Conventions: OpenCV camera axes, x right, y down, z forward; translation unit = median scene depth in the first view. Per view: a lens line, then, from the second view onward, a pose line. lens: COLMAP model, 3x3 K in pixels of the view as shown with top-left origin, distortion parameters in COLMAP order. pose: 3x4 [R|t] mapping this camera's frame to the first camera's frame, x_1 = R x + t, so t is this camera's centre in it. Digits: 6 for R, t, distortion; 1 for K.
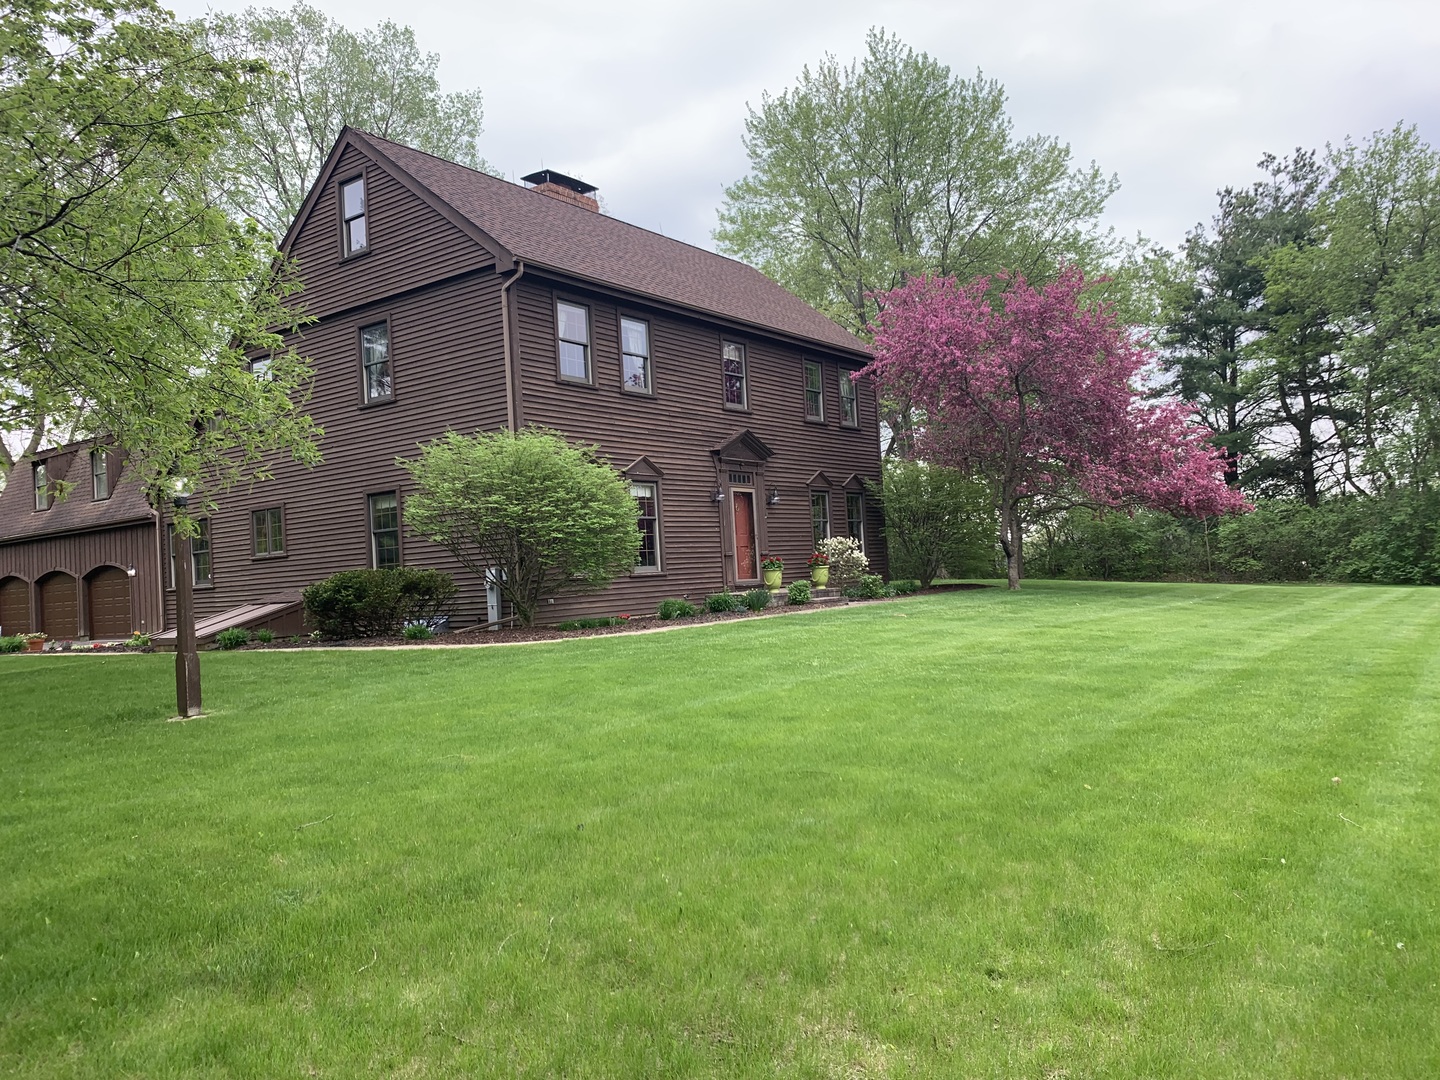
lens RADIAL K [[1088.5, 0, 719.9], [0, 1088.5, 538.8], [0, 0, 1]] dist [0.002446, 0.001605]
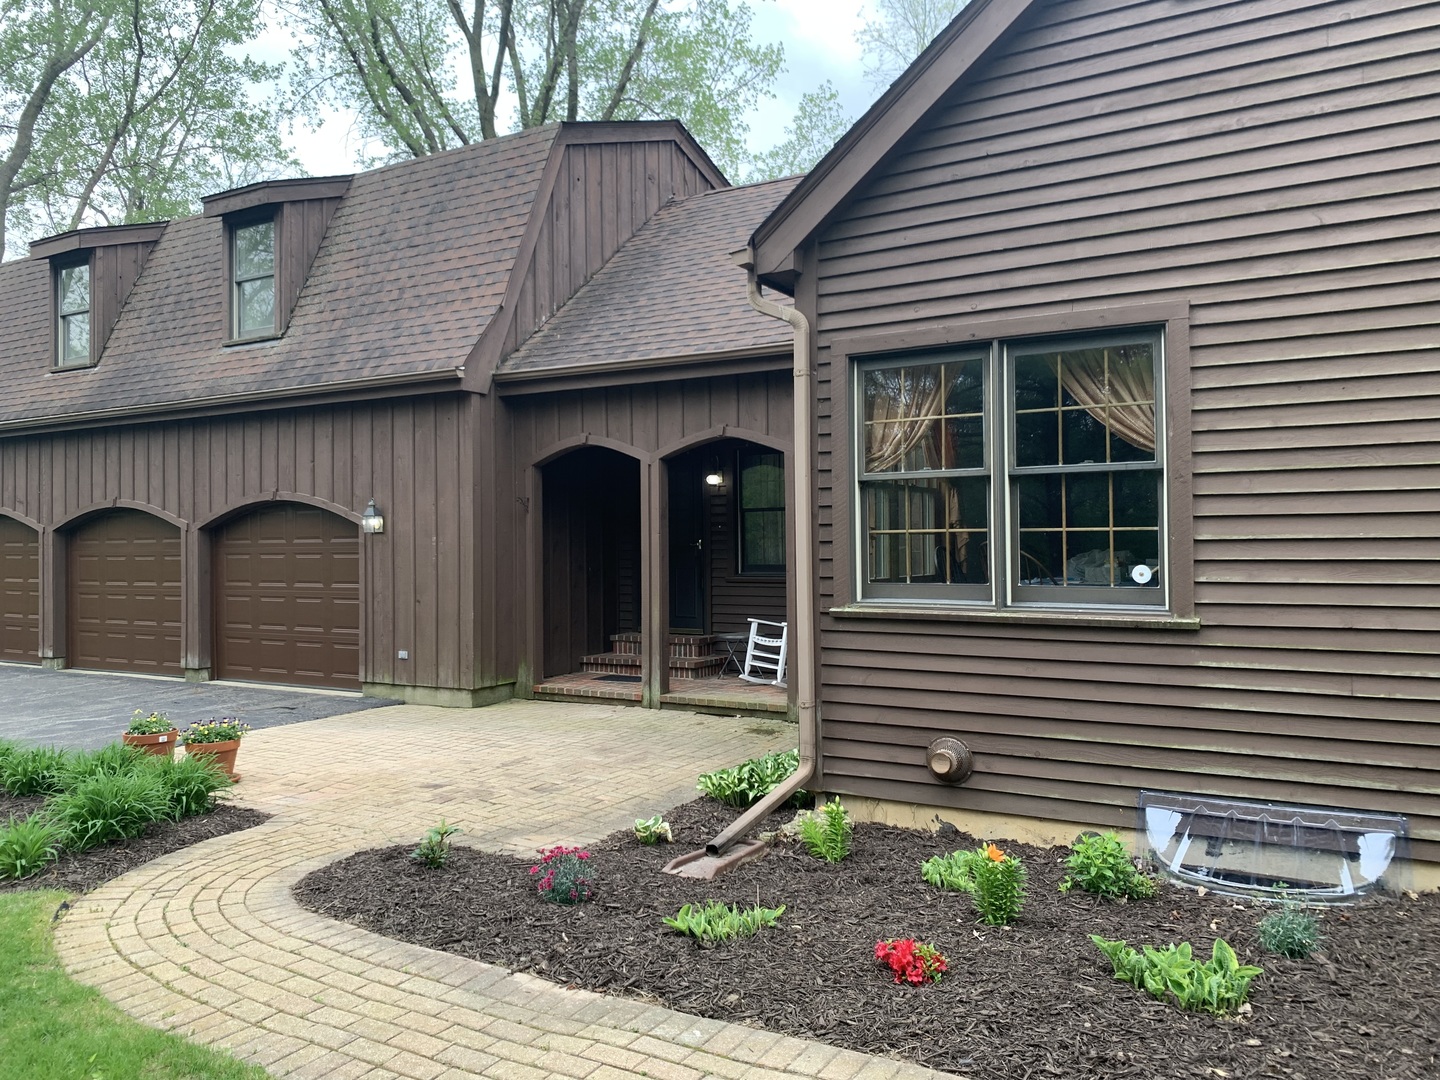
lens RADIAL K [[1088.5, 0, 722.4], [0, 1088.5, 539.8], [0, 0, 1]] dist [0.002446, 0.001605]
pose [[0.993045, 0.053848, 0.104695, -0.435567], [-0.056534, 0.998139, 0.022861, 0.020119], [-0.103269, -0.028621, 0.994242, 0.574239]]
